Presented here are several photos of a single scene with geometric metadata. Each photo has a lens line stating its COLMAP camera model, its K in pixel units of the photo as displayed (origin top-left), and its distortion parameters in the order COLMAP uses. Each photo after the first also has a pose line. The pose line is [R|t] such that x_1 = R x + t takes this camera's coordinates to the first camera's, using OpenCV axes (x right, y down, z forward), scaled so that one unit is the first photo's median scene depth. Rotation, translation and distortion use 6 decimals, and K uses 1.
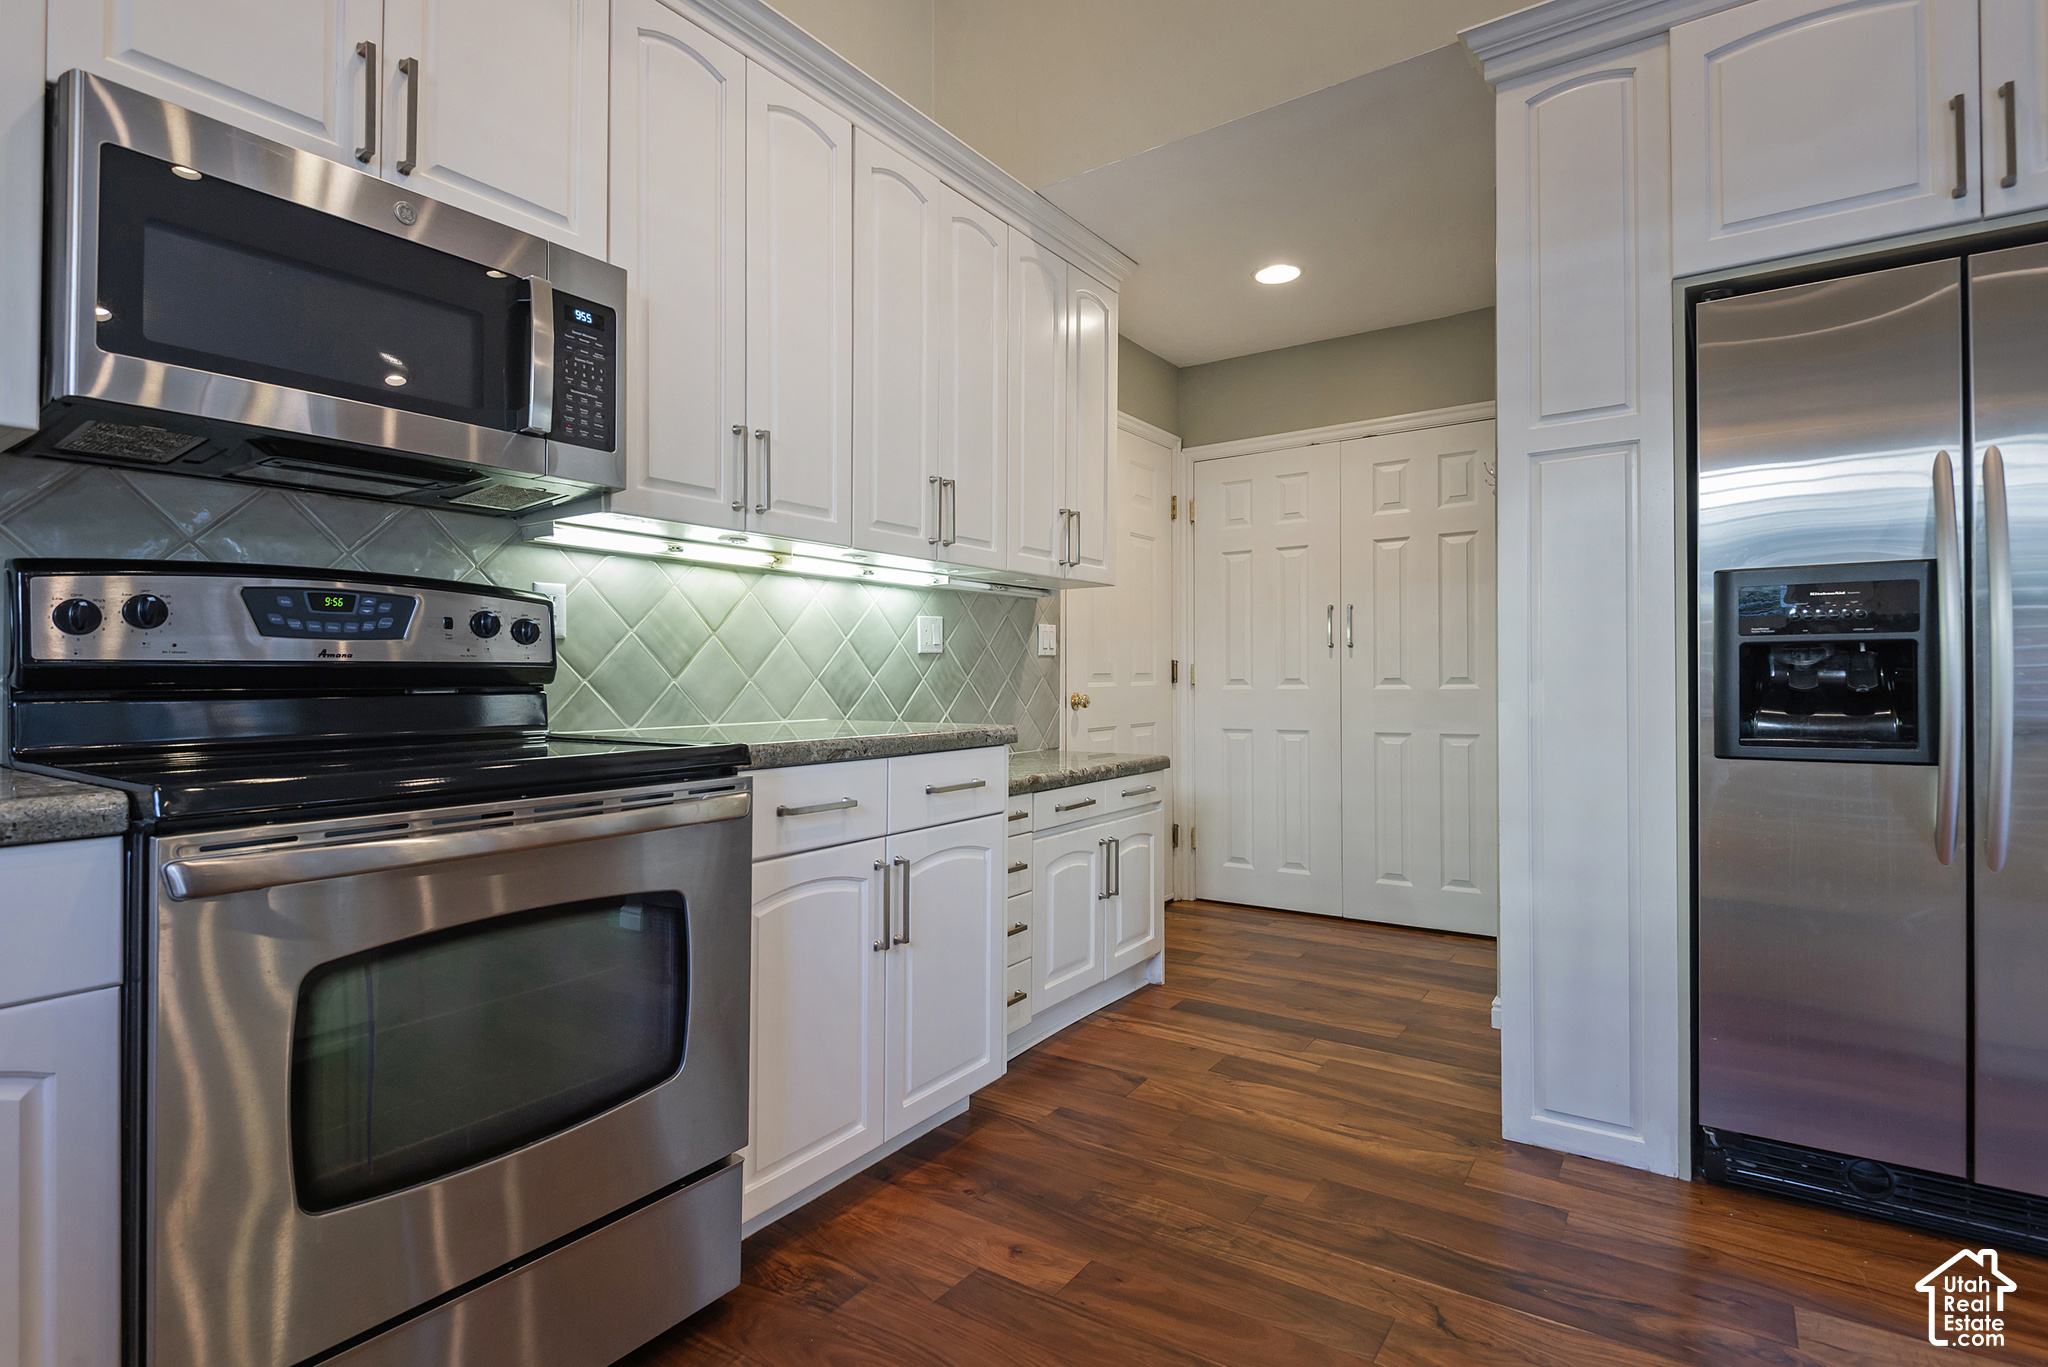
lens RADIAL K [[998.2, 0, 1034.7], [0, 998.2, 692.5], [0, 0, 1]] dist [-0.000744, -0.000817]
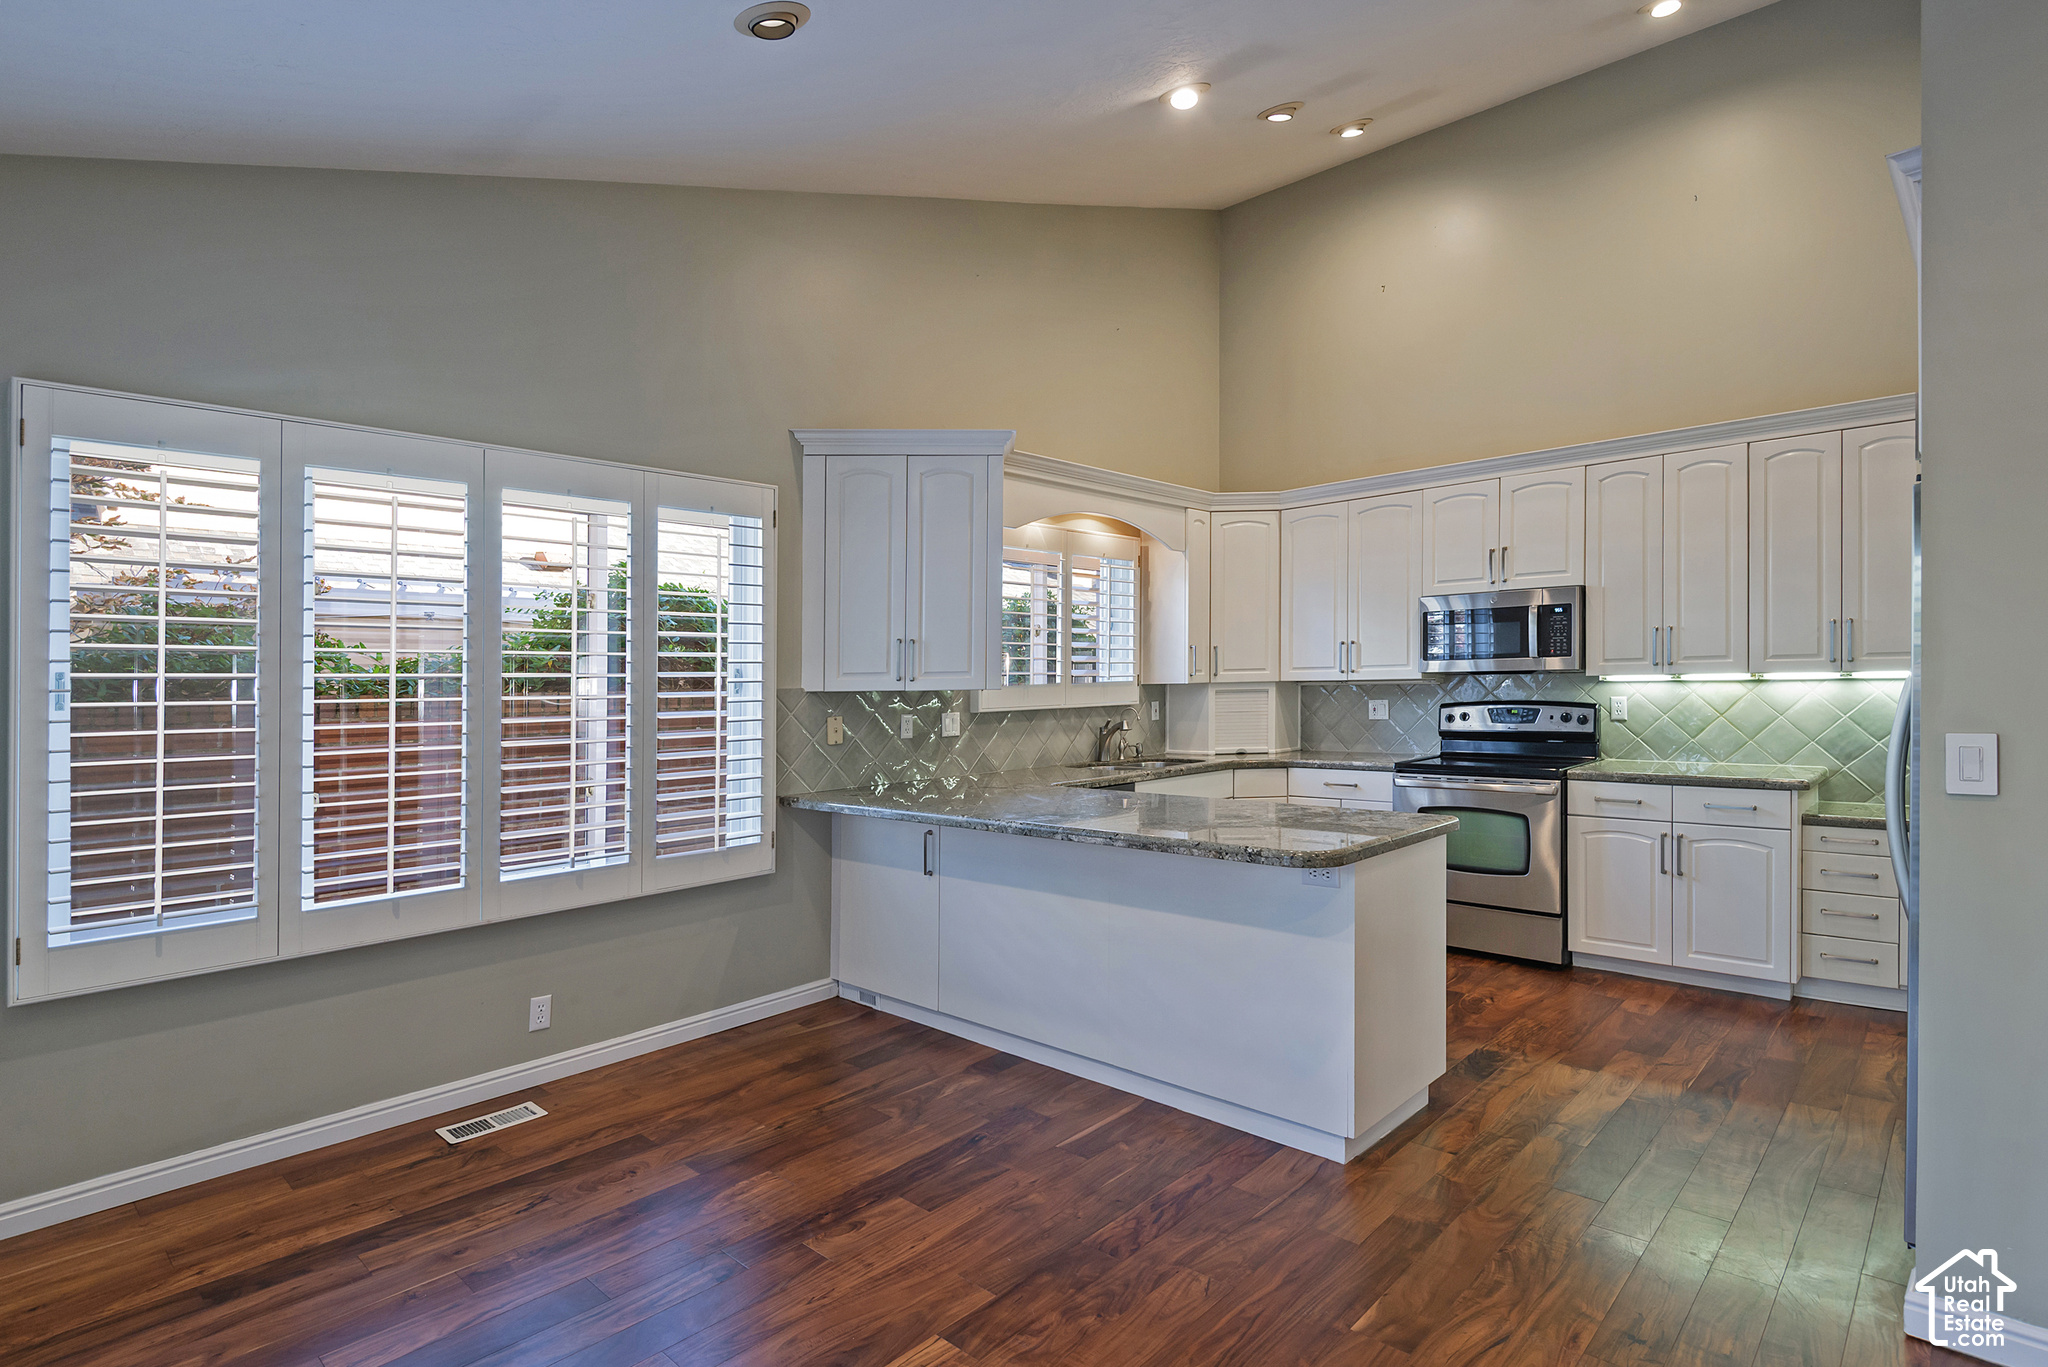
lens RADIAL K [[1057.8, 0, 935.9], [0, 1057.8, 687.1], [0, 0, 1]] dist [0.035184, -0.026195]
pose [[-0.209668, 0.020978, -0.977548, 2.614226], [0.015233, 0.999719, 0.018186, -0.227660], [0.977654, -0.011078, -0.209929, -0.058566]]
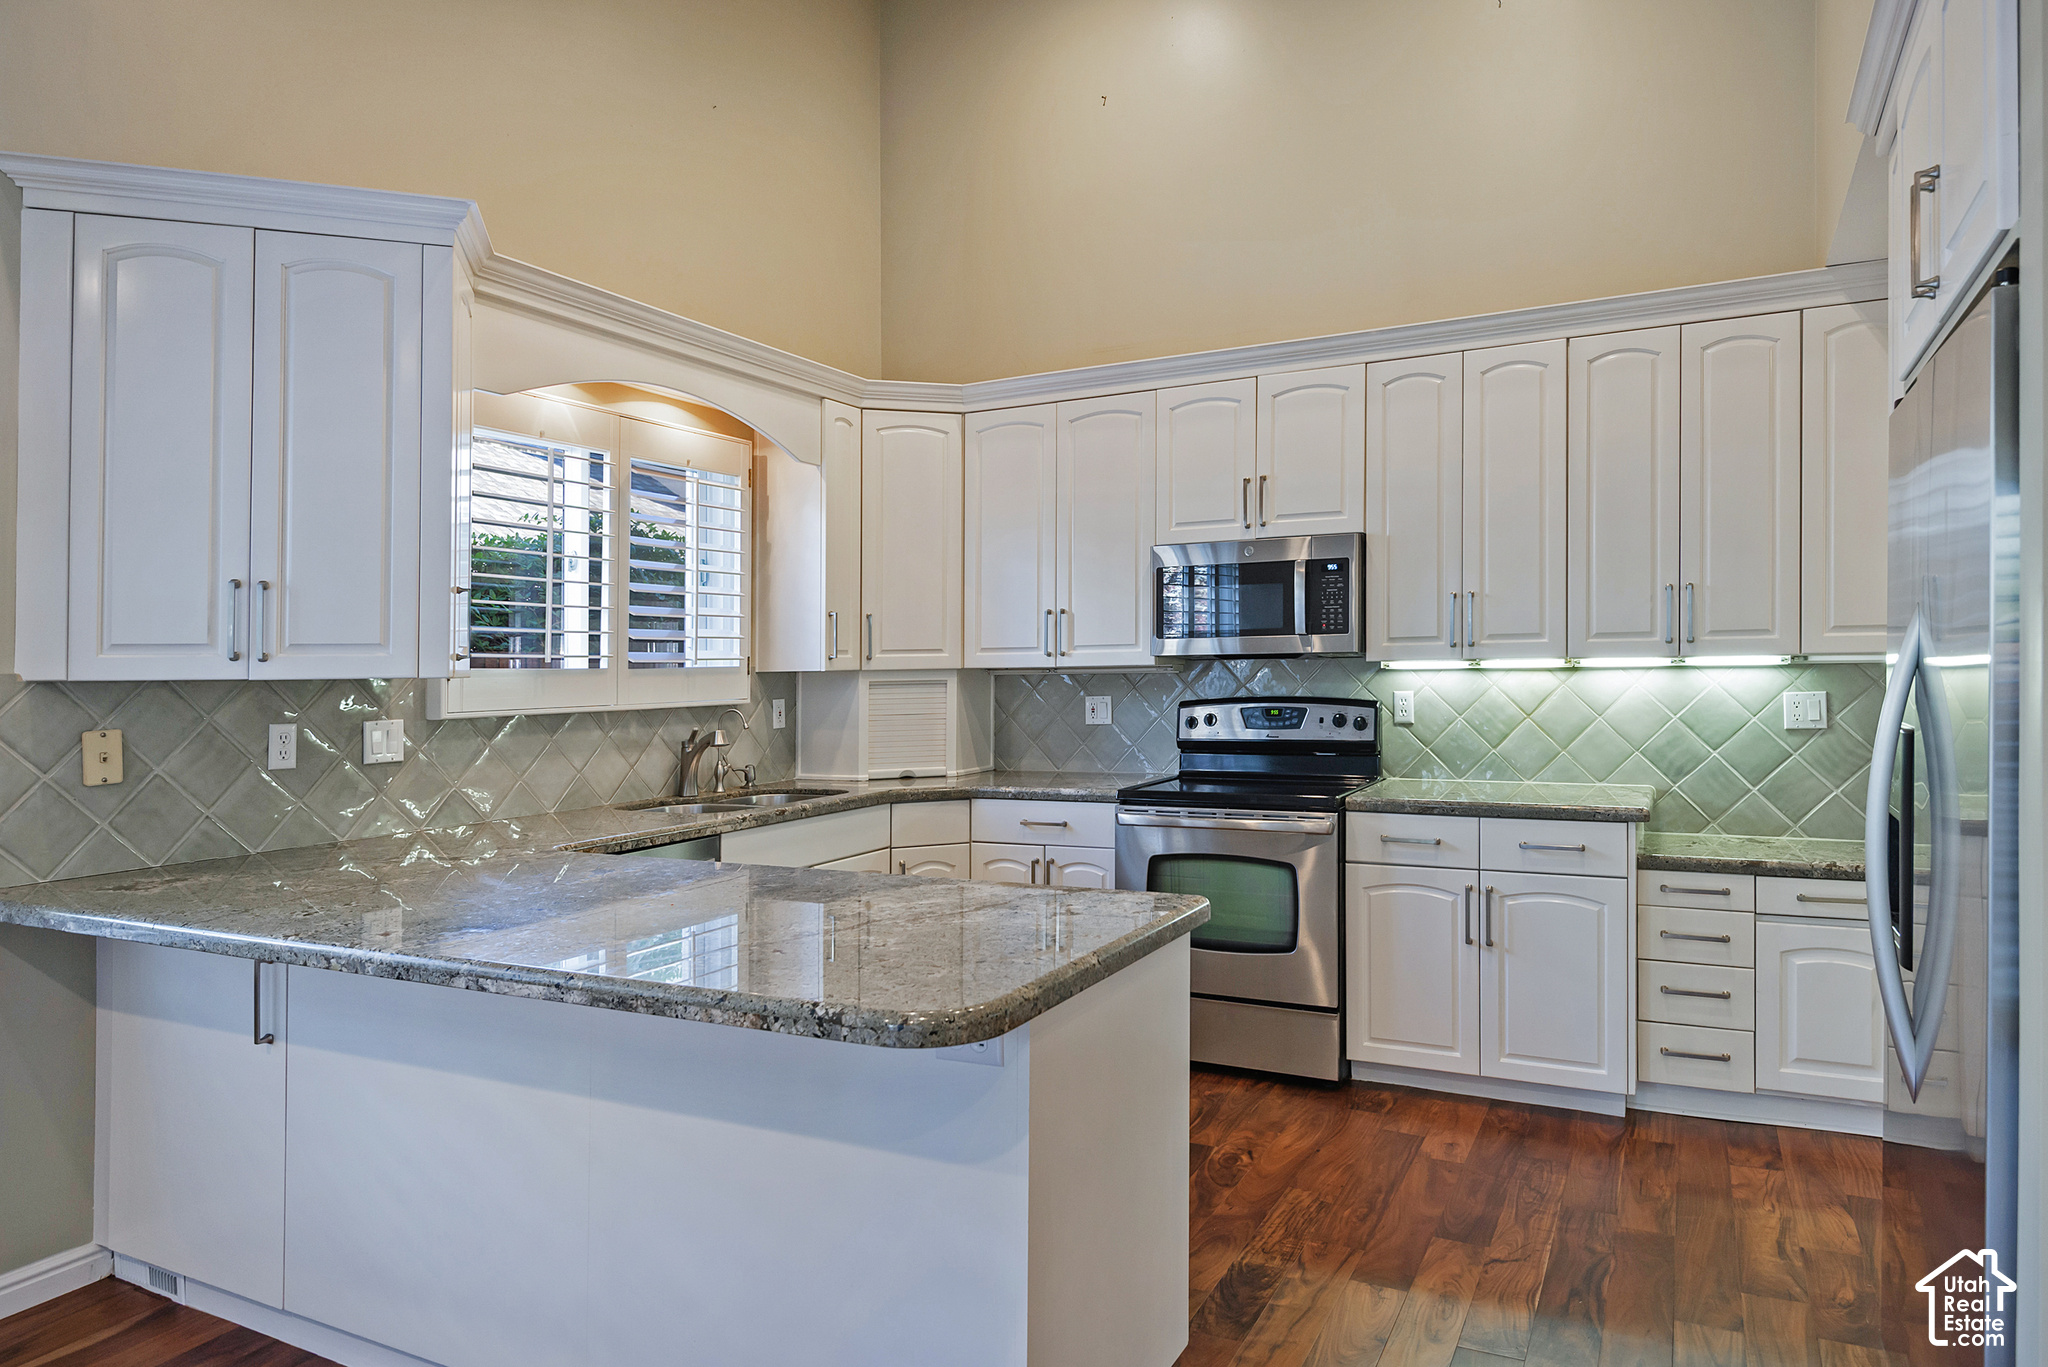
lens RADIAL K [[1331.1, 0, 1000.8], [0, 1331.1, 670.4], [0, 0, 1]] dist [0.028345, -0.001492]
pose [[0.099269, 0.012739, -0.994979, 1.916450], [0.006822, 0.999886, 0.013482, -0.201763], [0.995037, -0.008127, 0.099171, 0.101312]]
